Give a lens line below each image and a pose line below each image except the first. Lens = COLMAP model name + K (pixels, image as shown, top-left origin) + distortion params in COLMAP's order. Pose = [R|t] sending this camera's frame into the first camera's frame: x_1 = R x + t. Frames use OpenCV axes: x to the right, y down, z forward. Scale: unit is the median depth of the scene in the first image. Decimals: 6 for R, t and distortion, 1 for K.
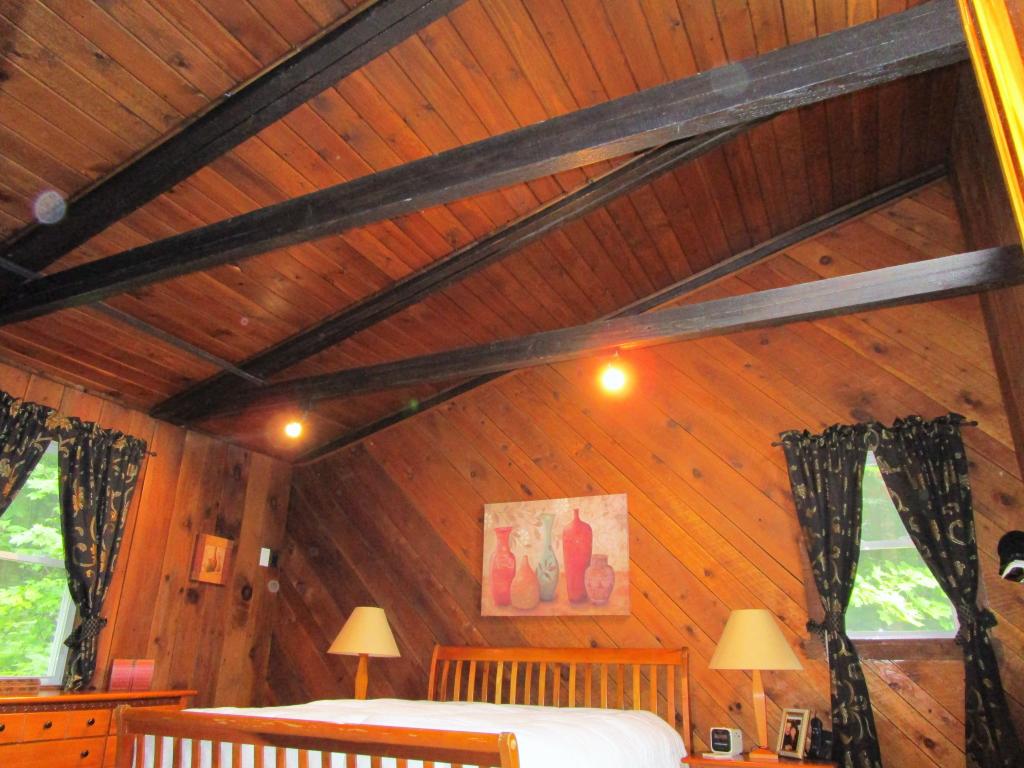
lens RADIAL K [[725.9, 0, 517.3], [0, 725.9, 382.8], [0, 0, 1]] dist [-0.022189, 0.003419]
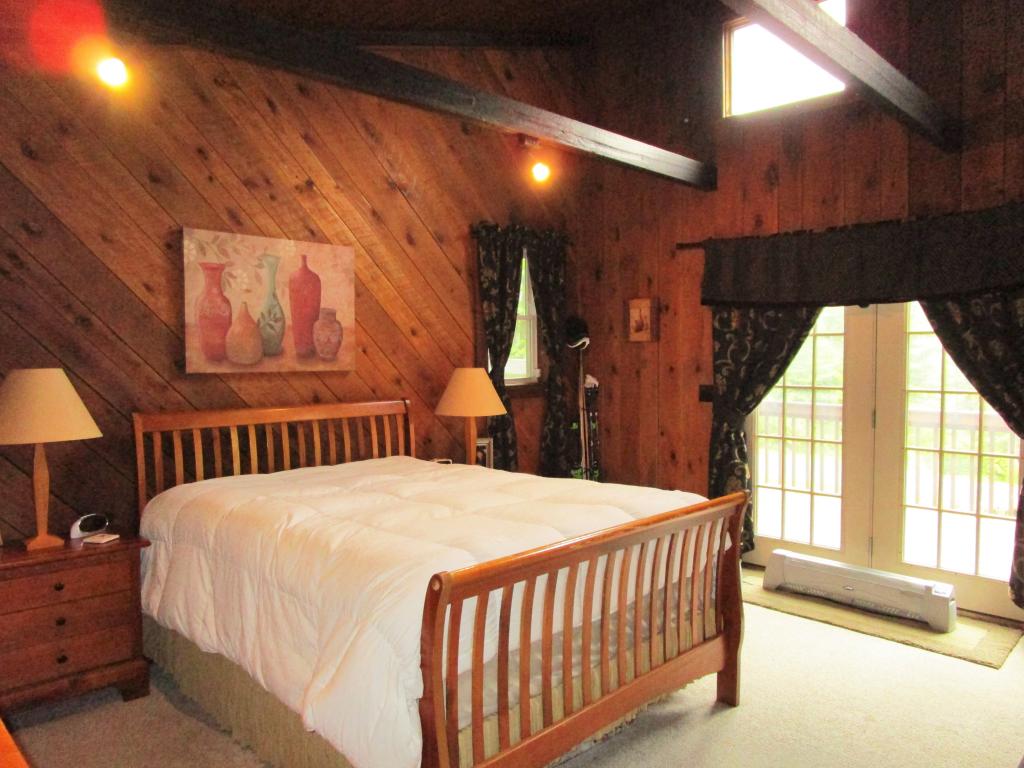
lens RADIAL K [[725.9, 0, 514.7], [0, 725.9, 390.0], [0, 0, 1]] dist [-0.022189, 0.003419]
pose [[0.349245, -0.060955, 0.935047, -0.664151], [-0.321897, 0.929349, 0.180814, 0.086237], [-0.880006, -0.364137, 0.304949, 0.453848]]
